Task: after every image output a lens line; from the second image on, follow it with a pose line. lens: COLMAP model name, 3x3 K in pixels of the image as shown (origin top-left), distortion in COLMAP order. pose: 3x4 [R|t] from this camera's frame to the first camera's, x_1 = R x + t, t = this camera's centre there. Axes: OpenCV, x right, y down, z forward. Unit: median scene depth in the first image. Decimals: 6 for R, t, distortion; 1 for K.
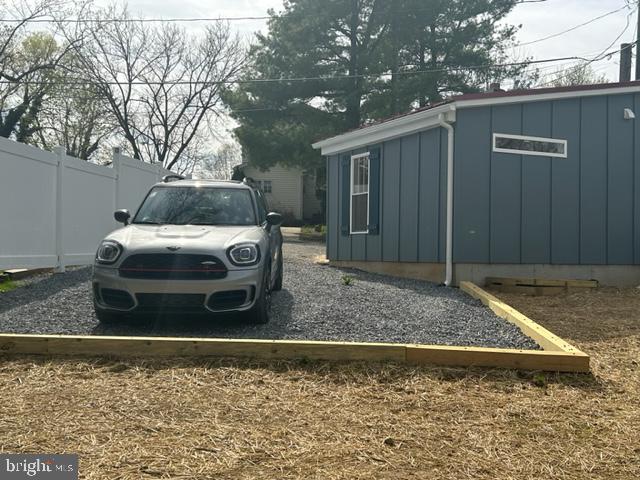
lens RADIAL K [[756.1, 0, 320.0], [0, 756.1, 240.0], [0, 0, 1]] dist [-0.004076, -0.053391]
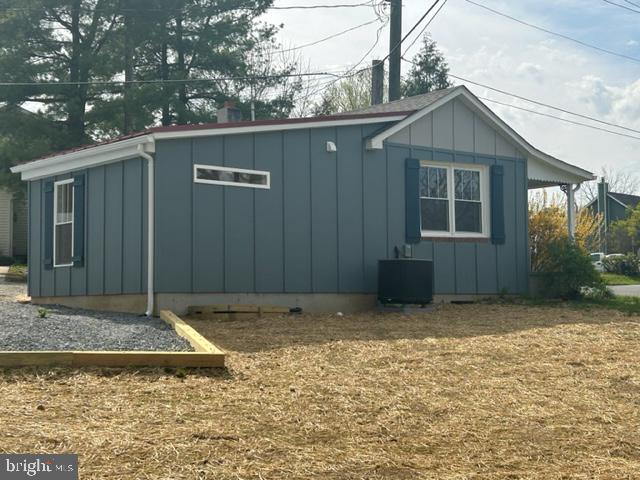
lens RADIAL K [[1004.5, 0, 320.0], [0, 1004.5, 240.0], [0, 0, 1]] dist [0.311276, -1.458585]
pose [[0.965678, -0.001952, 0.259736, 0.032940], [0.013618, 0.998977, -0.043125, 0.017615], [-0.259386, 0.045181, 0.964716, -0.291191]]
